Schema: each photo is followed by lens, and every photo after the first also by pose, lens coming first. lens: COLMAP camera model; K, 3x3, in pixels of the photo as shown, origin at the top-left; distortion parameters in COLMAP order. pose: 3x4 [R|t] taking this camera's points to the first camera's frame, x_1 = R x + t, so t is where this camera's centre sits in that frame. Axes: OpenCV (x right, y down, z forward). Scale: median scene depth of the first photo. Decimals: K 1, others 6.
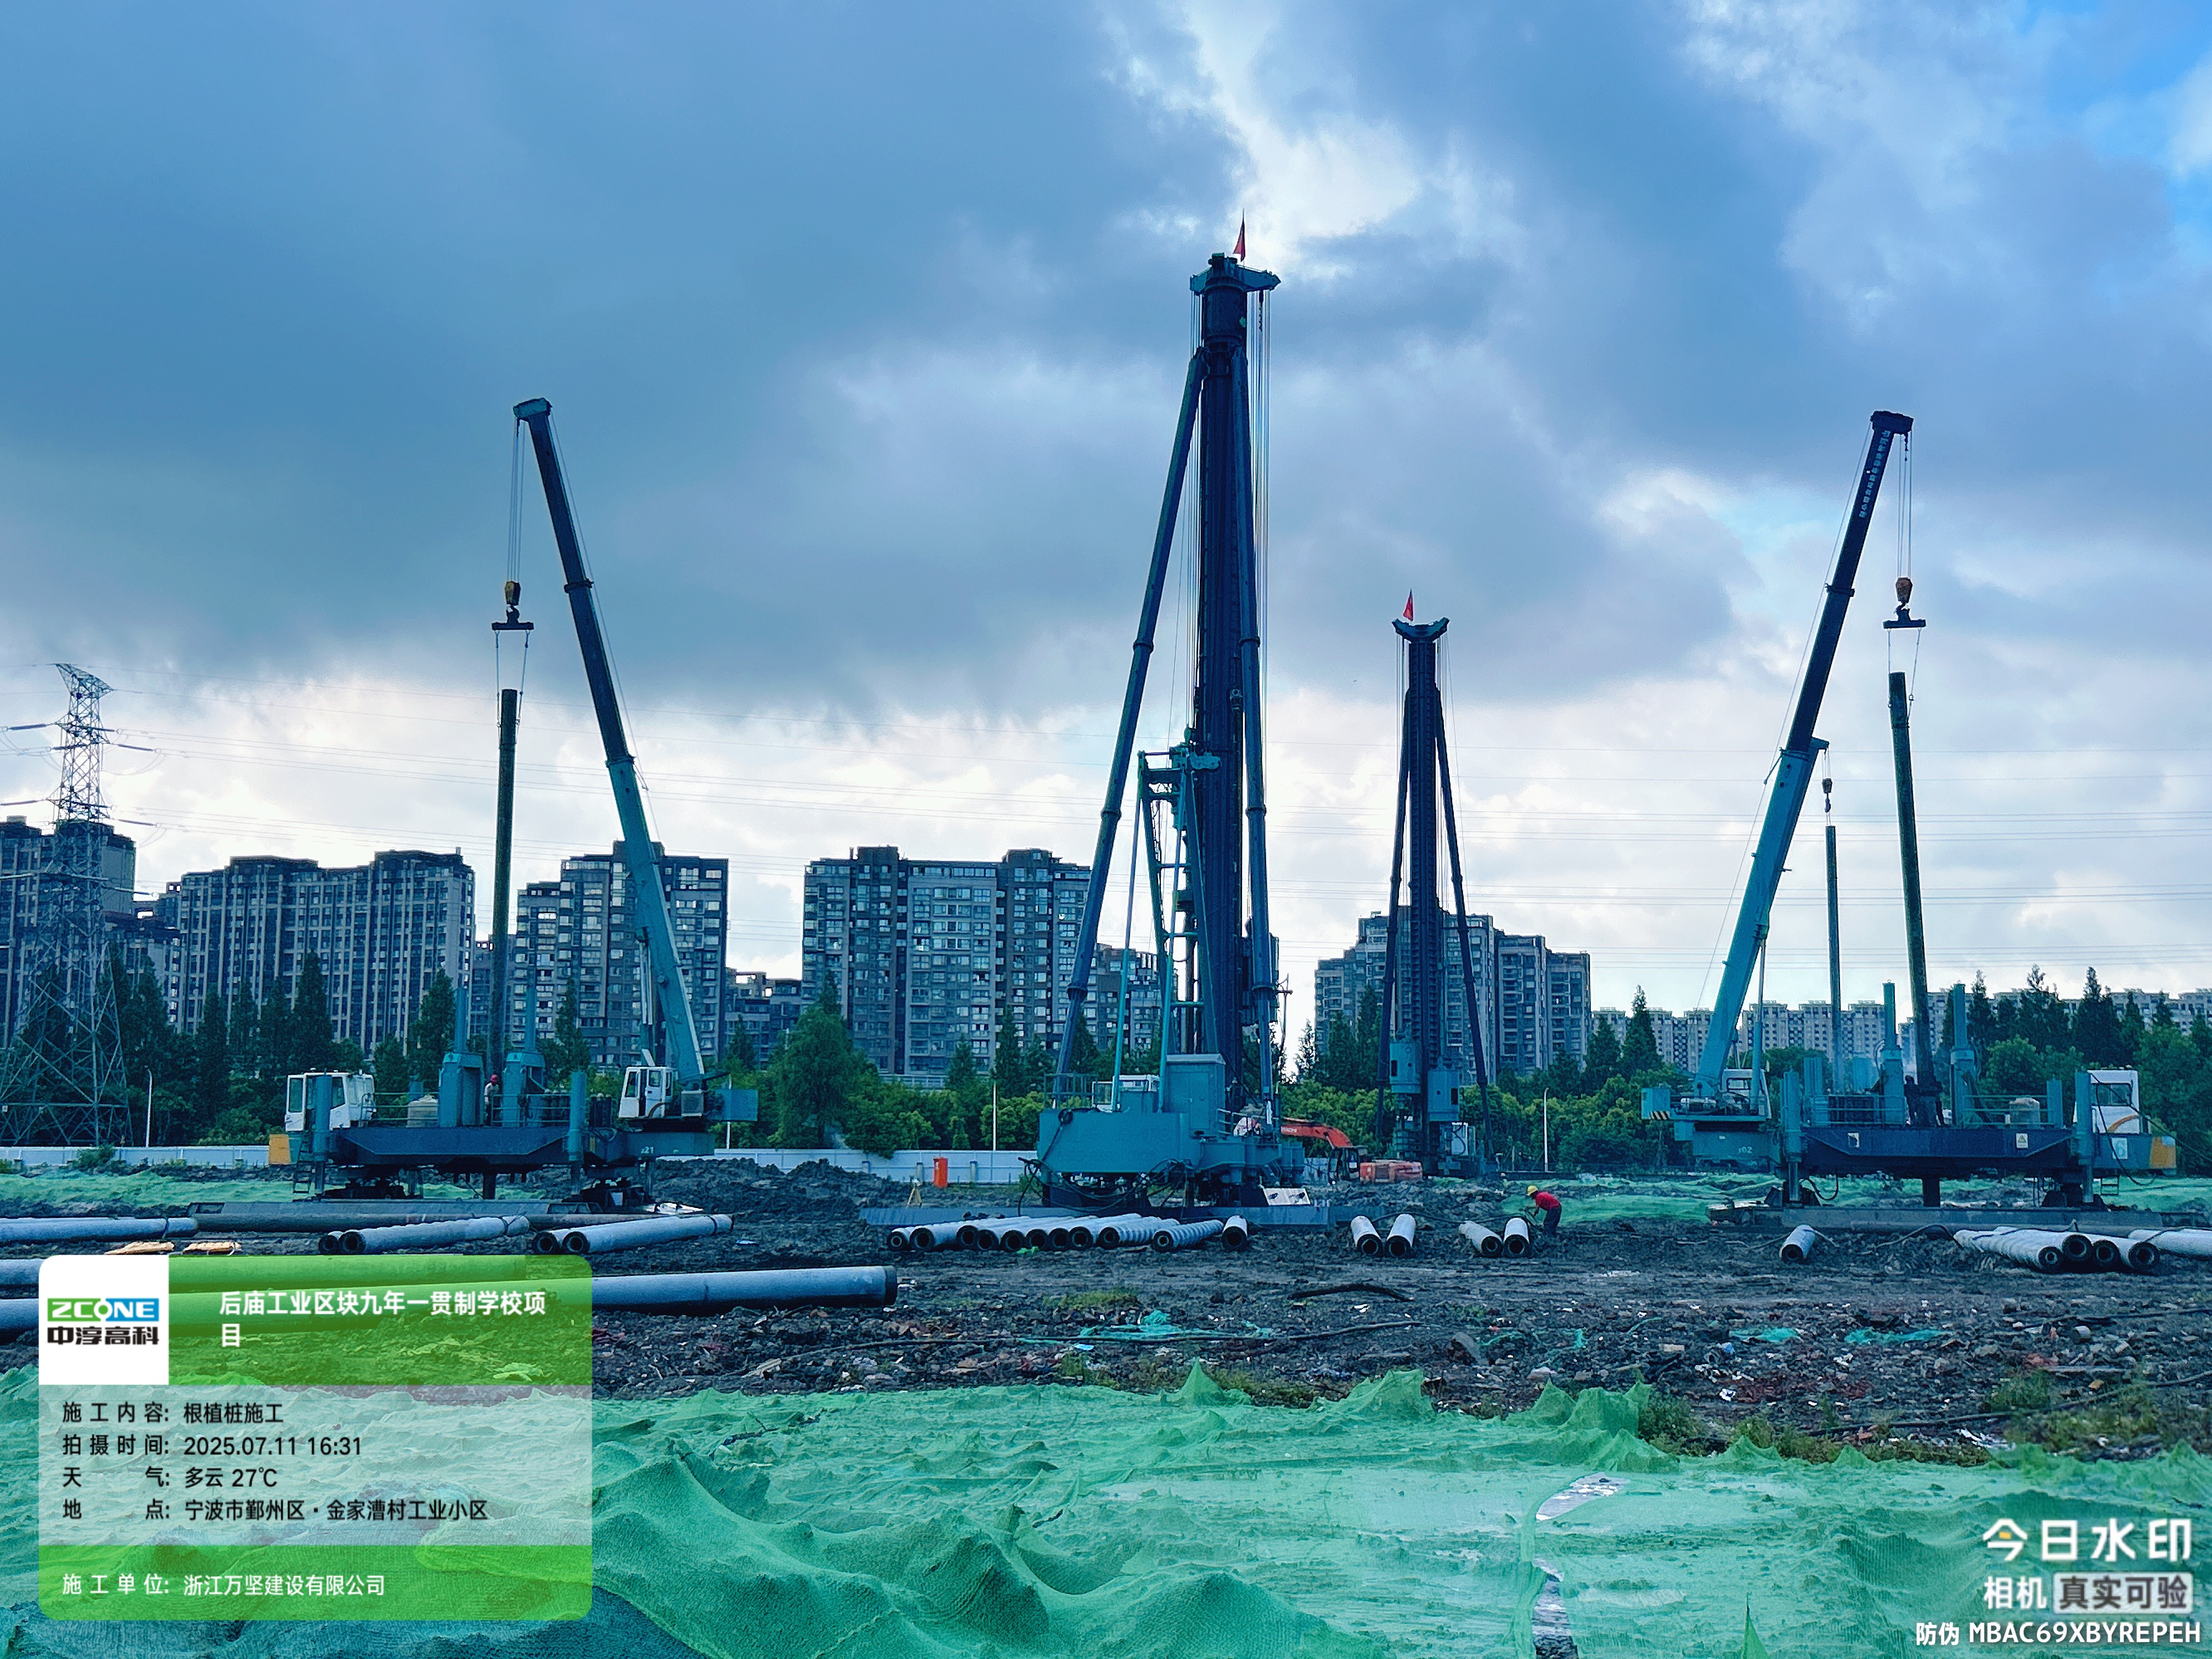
lens RADIAL K [[2455.3, 0, 1108.9], [0, 2455.3, 827.7], [0, 0, 1]] dist [-0.000016, 0.000000]
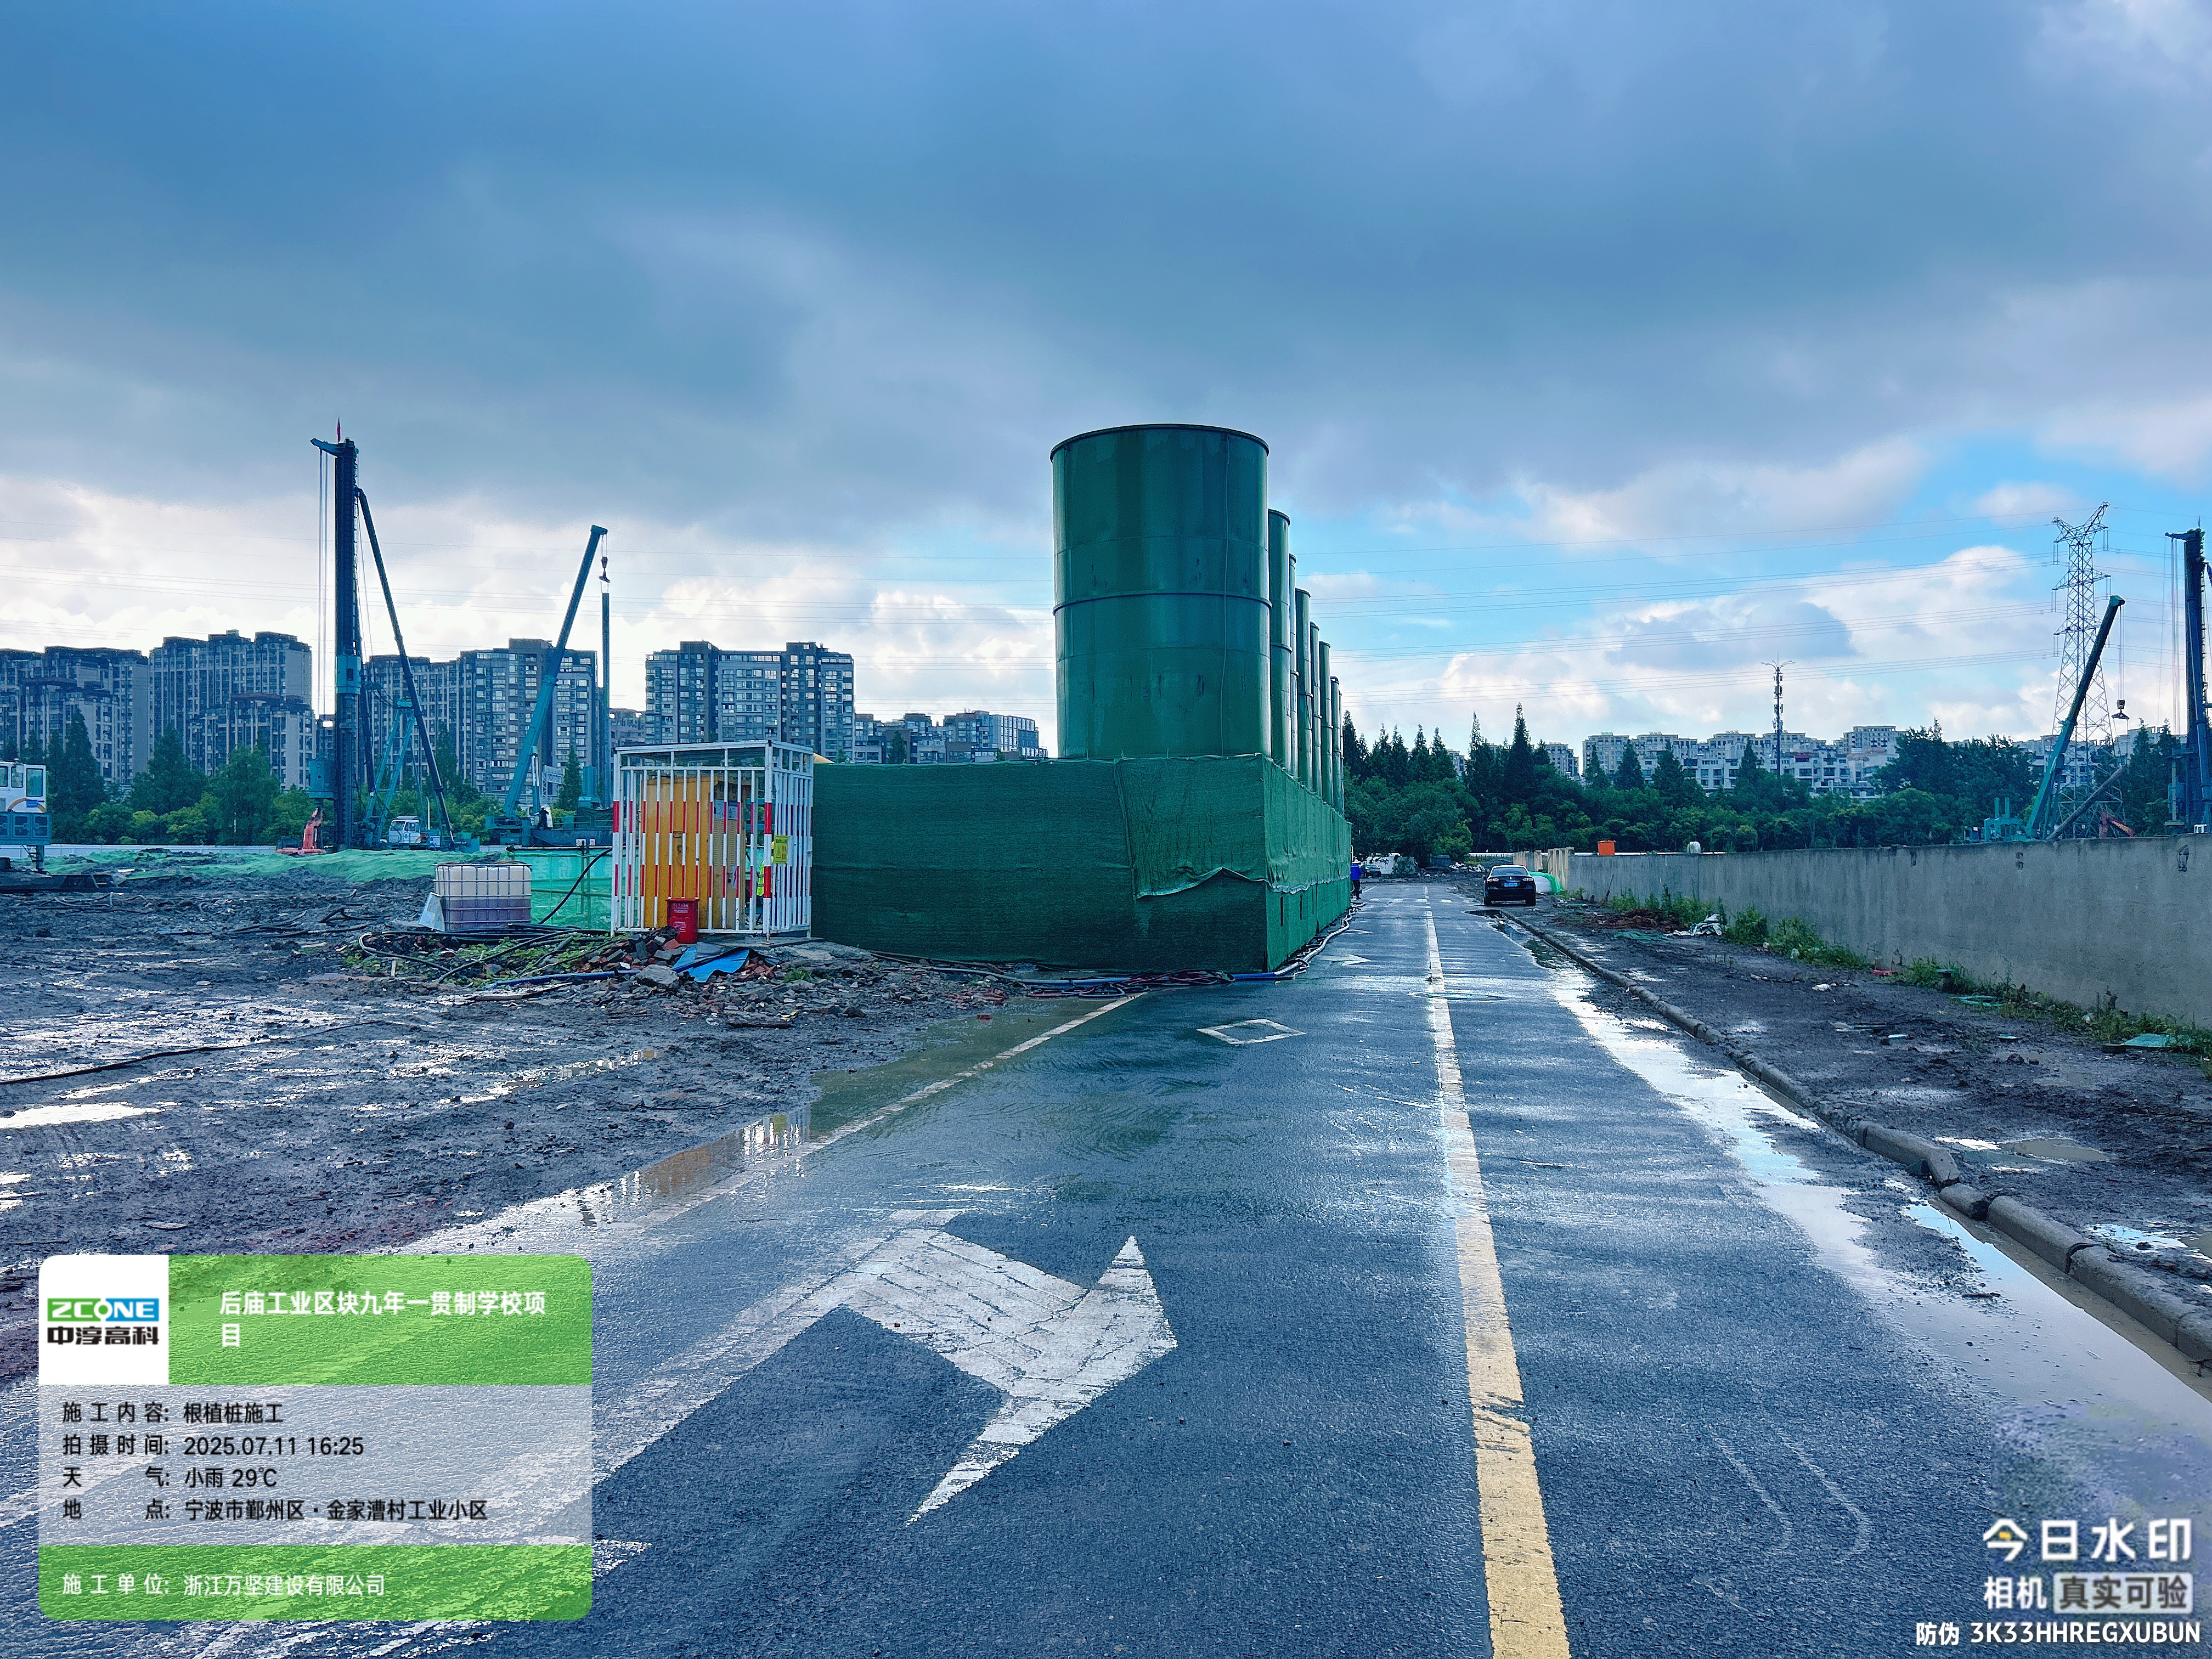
lens RADIAL K [[1629.2, 0, 1103.8], [0, 1629.2, 829.5], [0, 0, 1]] dist [0.042907, -0.053807]
pose [[0.998733, -0.006474, -0.049895, 0.191231], [0.012292, 0.993033, 0.117190, 0.008086], [0.048789, -0.117655, 0.991855, 0.046812]]
